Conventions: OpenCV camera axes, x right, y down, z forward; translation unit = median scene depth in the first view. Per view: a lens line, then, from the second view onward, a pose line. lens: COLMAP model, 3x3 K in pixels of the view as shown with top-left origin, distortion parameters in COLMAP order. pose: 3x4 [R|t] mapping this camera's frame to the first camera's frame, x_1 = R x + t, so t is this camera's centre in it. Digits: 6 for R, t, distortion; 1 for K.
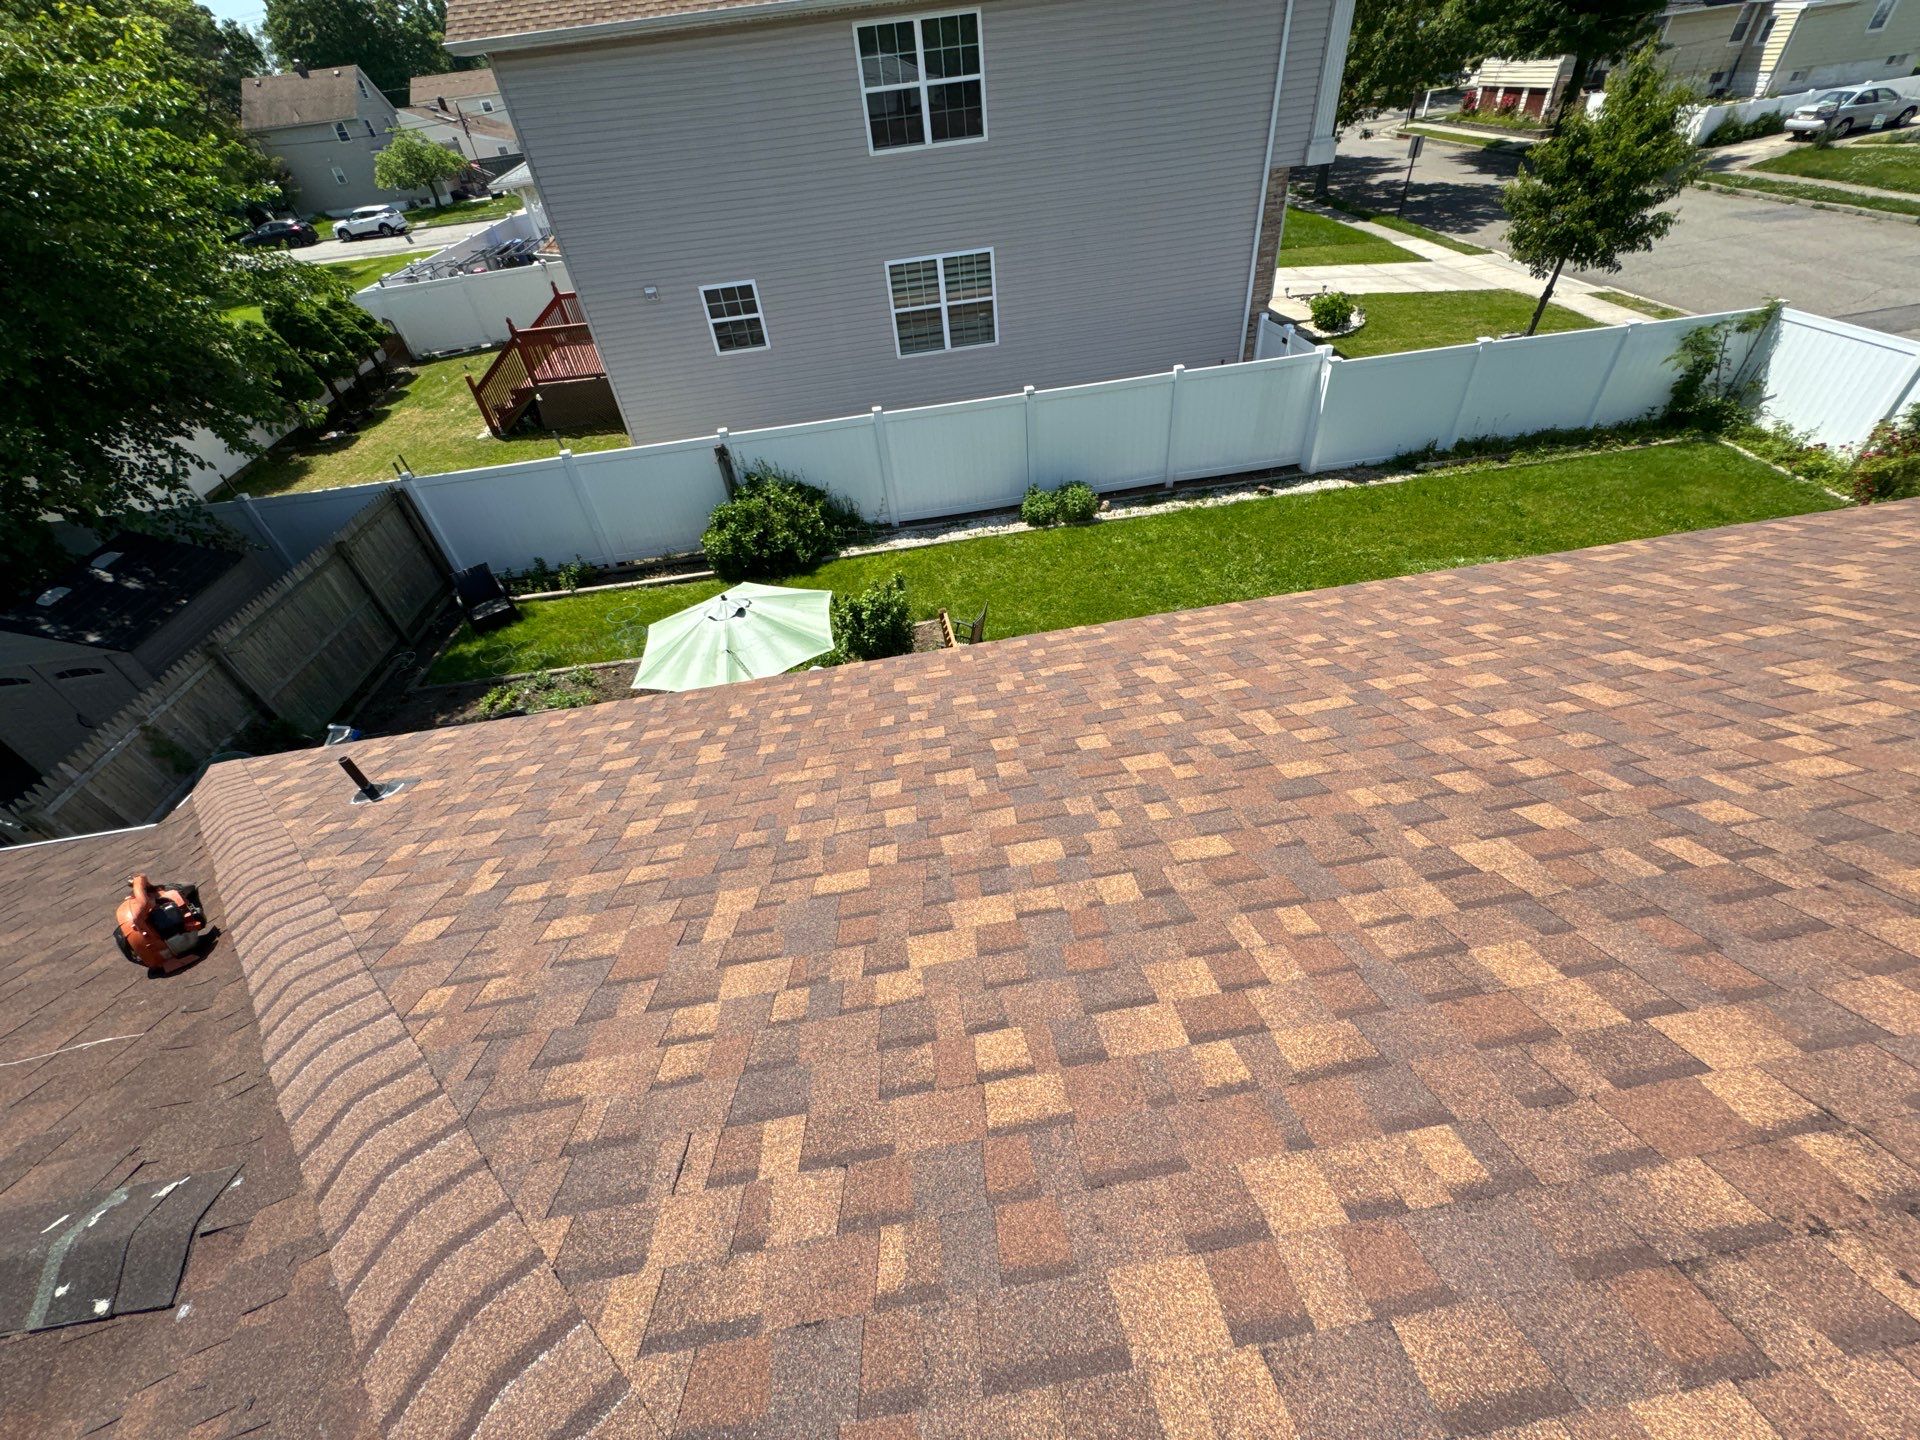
lens RADIAL K [[767.2, 0, 961.3], [0, 767.2, 721.9], [0, 0, 1]] dist [-0.001141, 0.000155]
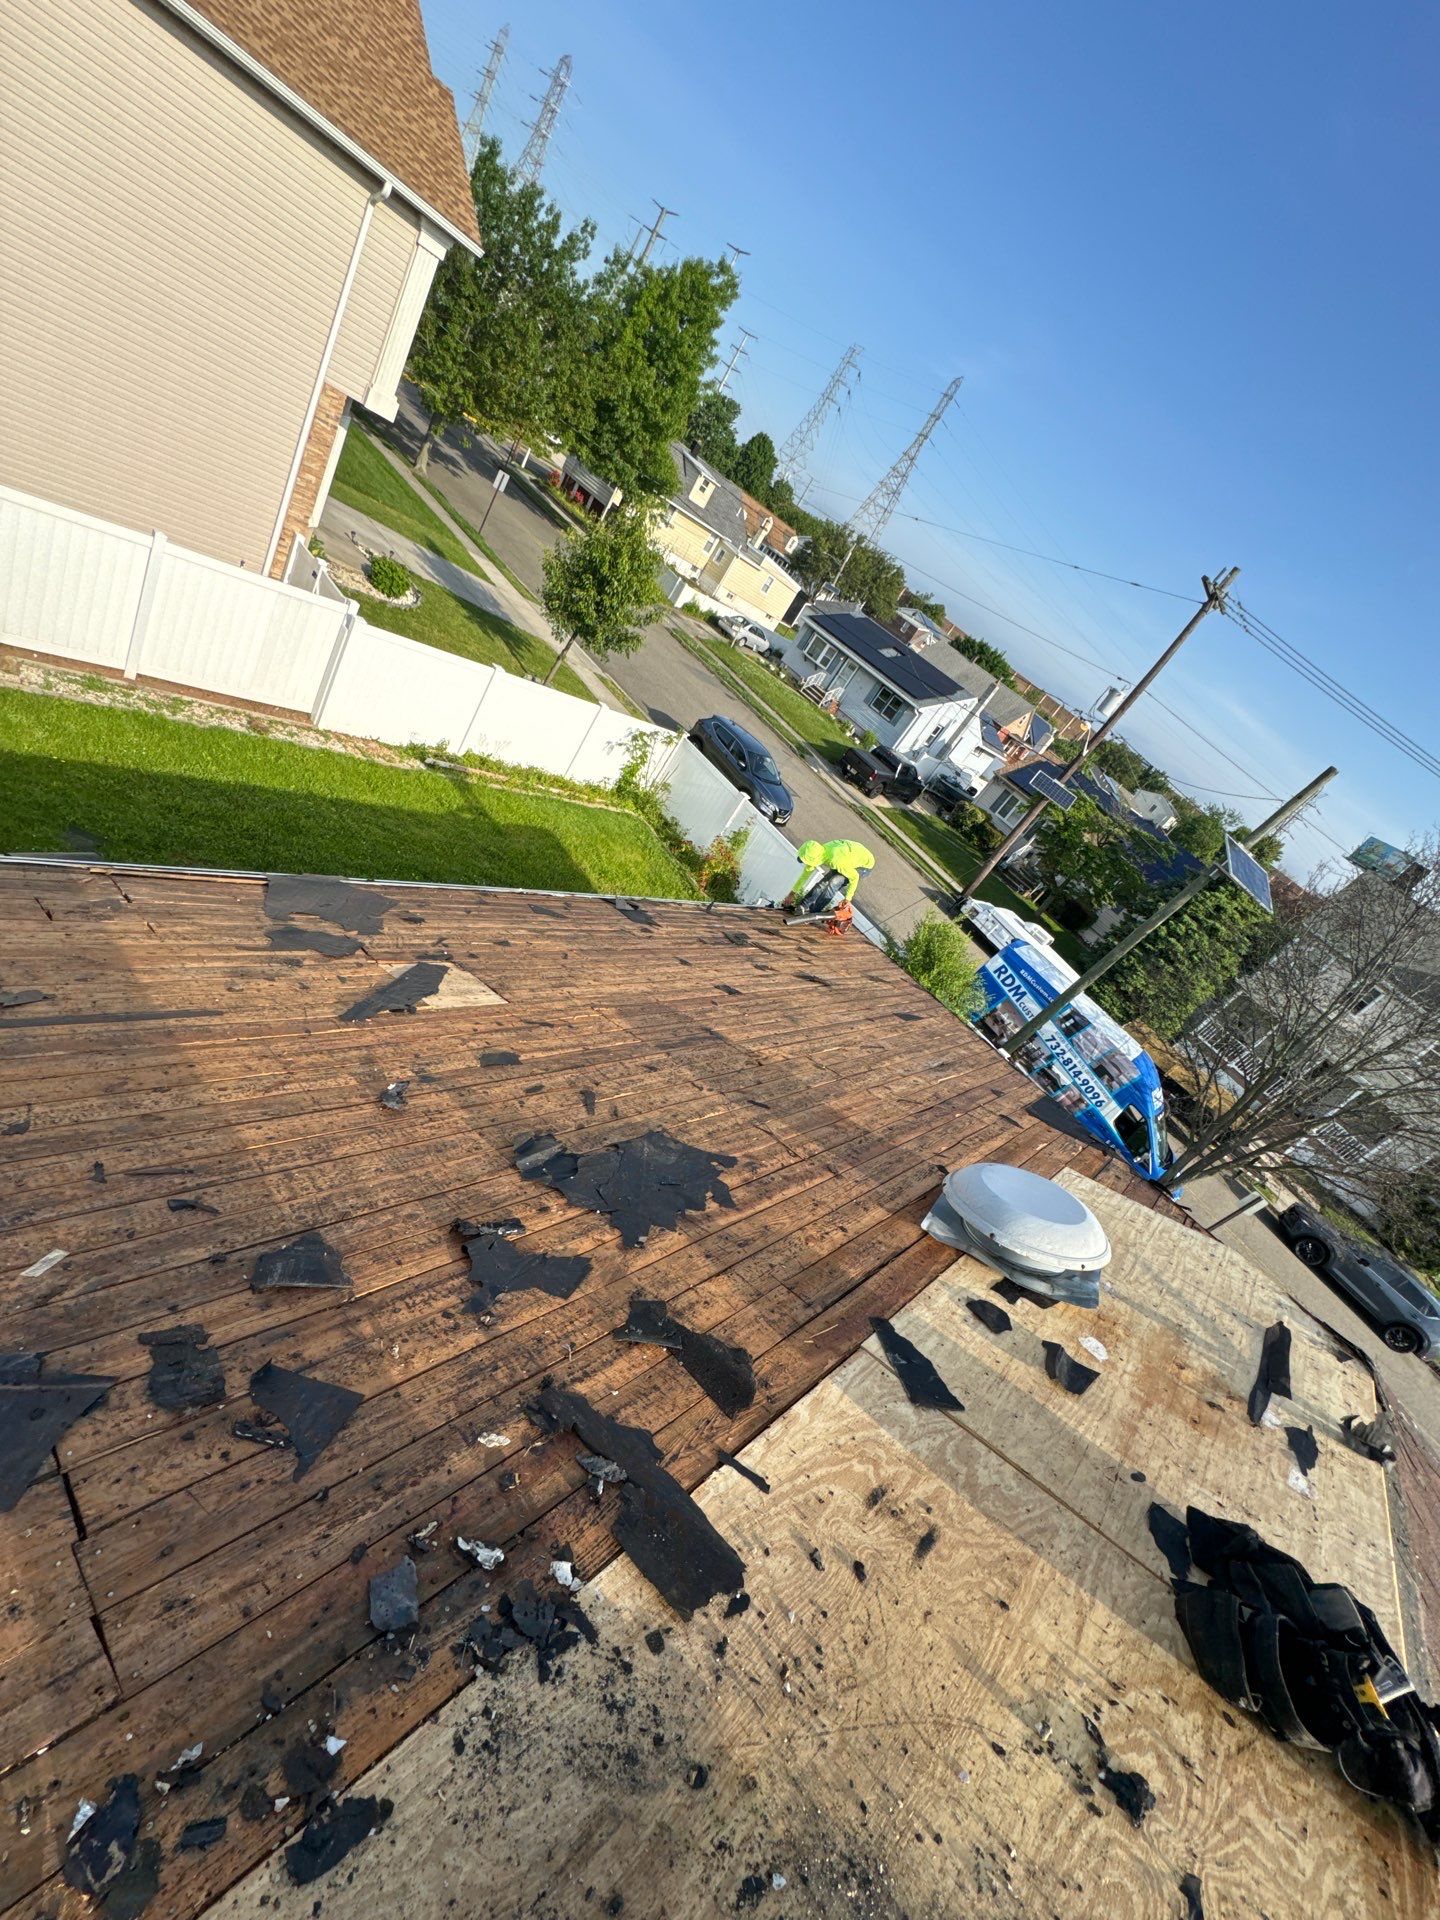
lens RADIAL K [[767.2, 0, 721.9], [0, 767.2, 964.4], [0, 0, 1]] dist [-0.001141, 0.000155]
pose [[0.633774, 0.137120, 0.761268, 0.113418], [-0.122221, 0.989551, -0.076486, -0.037284], [-0.763802, -0.044568, 0.643911, 0.039017]]
